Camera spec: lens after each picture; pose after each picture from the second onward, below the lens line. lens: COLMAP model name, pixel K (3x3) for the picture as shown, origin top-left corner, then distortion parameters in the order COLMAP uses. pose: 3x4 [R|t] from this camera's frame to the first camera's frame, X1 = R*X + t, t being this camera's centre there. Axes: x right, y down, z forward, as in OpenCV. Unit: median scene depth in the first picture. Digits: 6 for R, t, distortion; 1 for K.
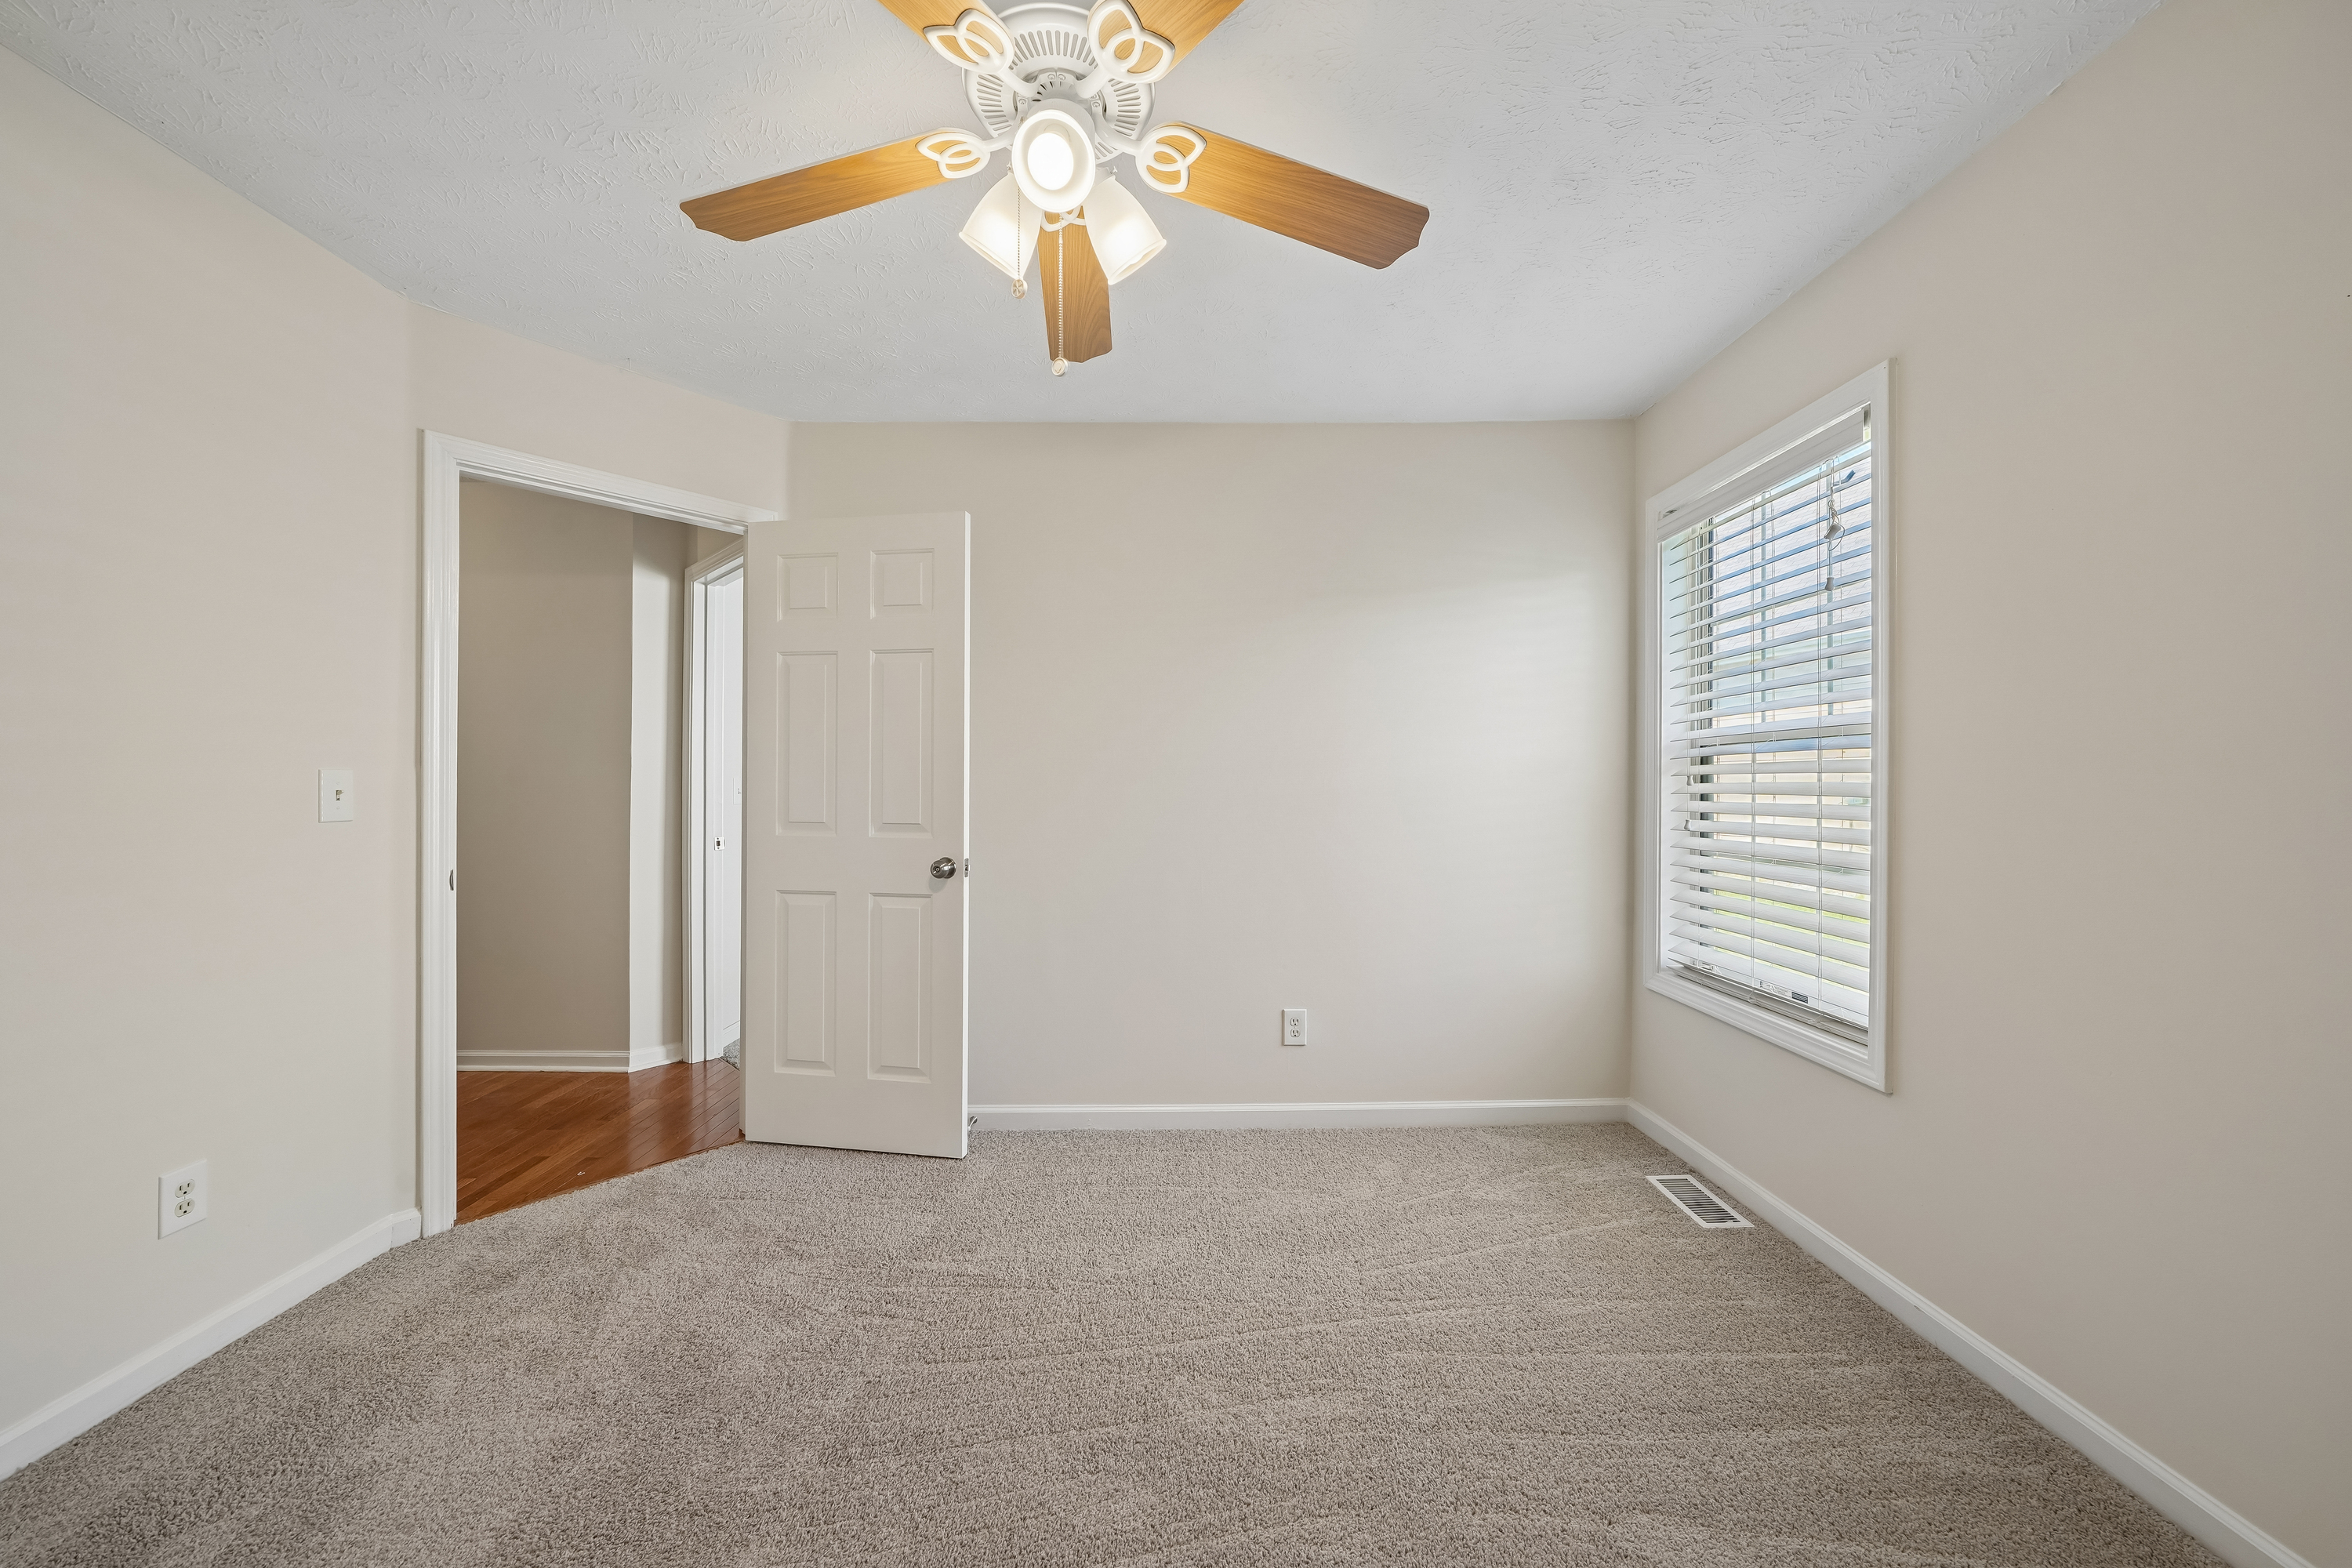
lens RADIAL K [[801.1, 0, 1176.1], [0, 801.1, 781.2], [0, 0, 1]] dist [-0.007085, 0.000480]
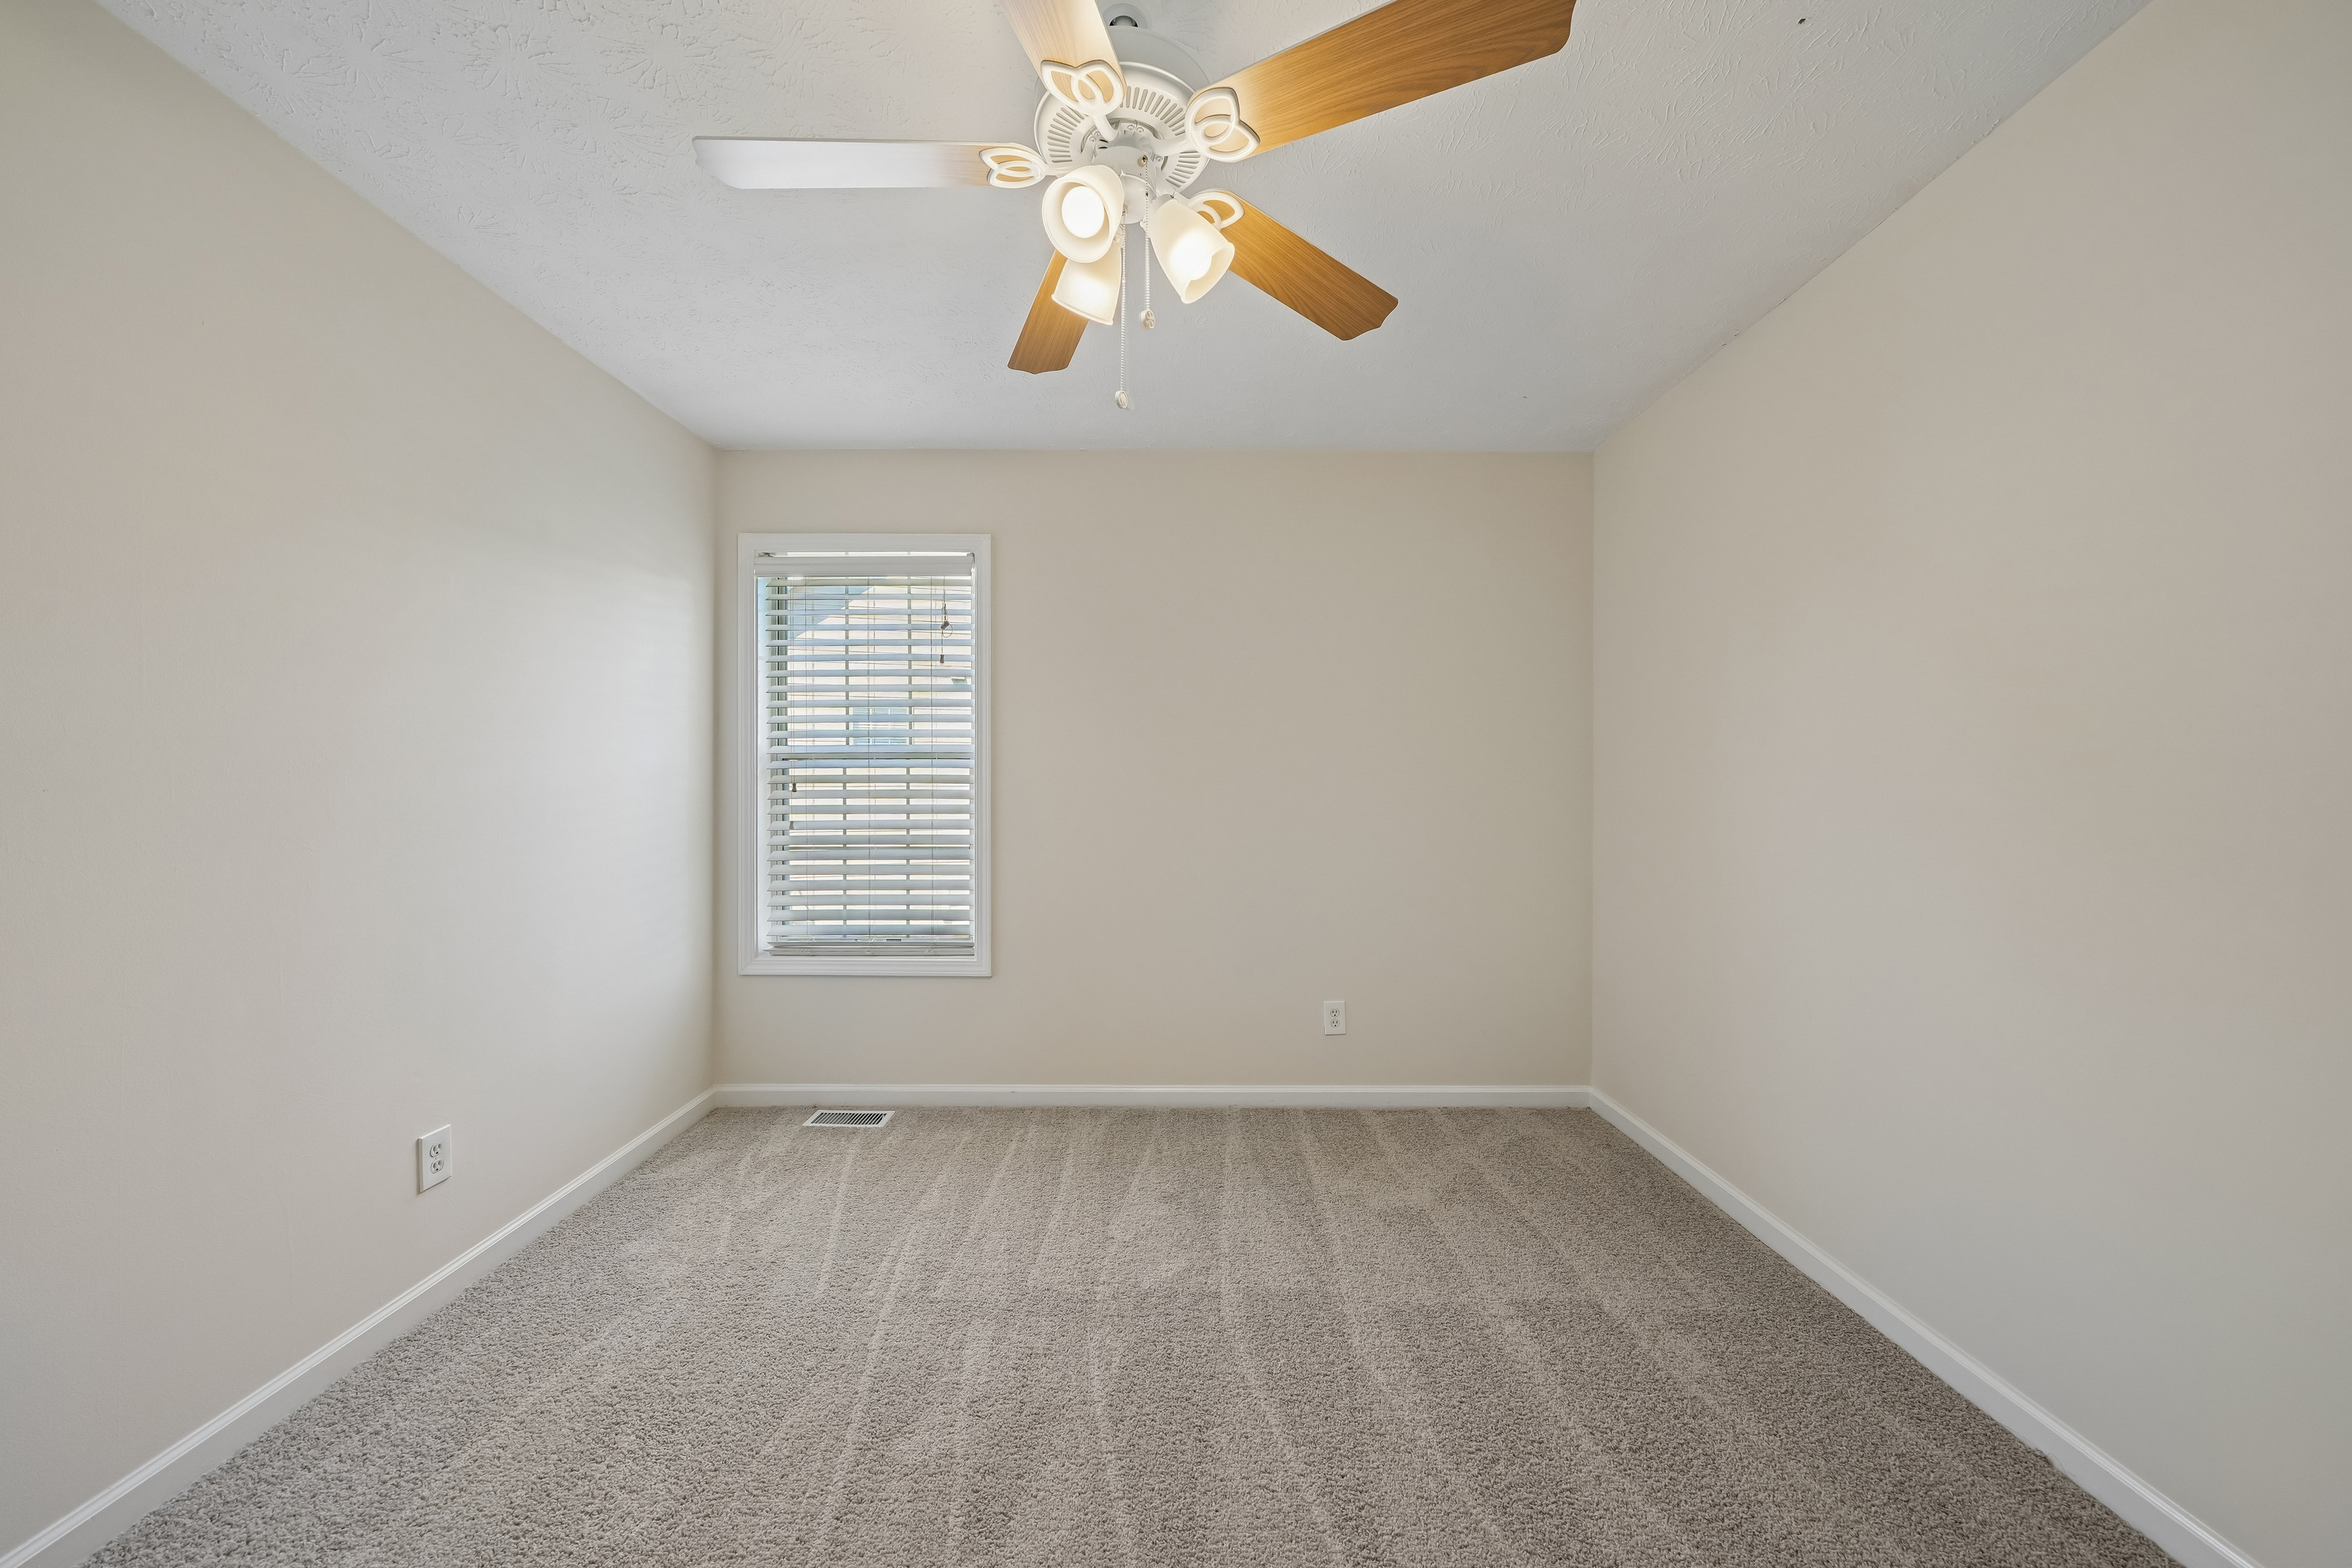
lens RADIAL K [[801.1, 0, 1173.8], [0, 801.1, 790.4], [0, 0, 1]] dist [-0.007085, 0.000480]
pose [[0.026591, -0.001962, 0.999644, -0.552503], [-0.003132, 0.999993, 0.002046, -0.000418], [-0.999641, -0.003185, 0.026585, 0.415281]]
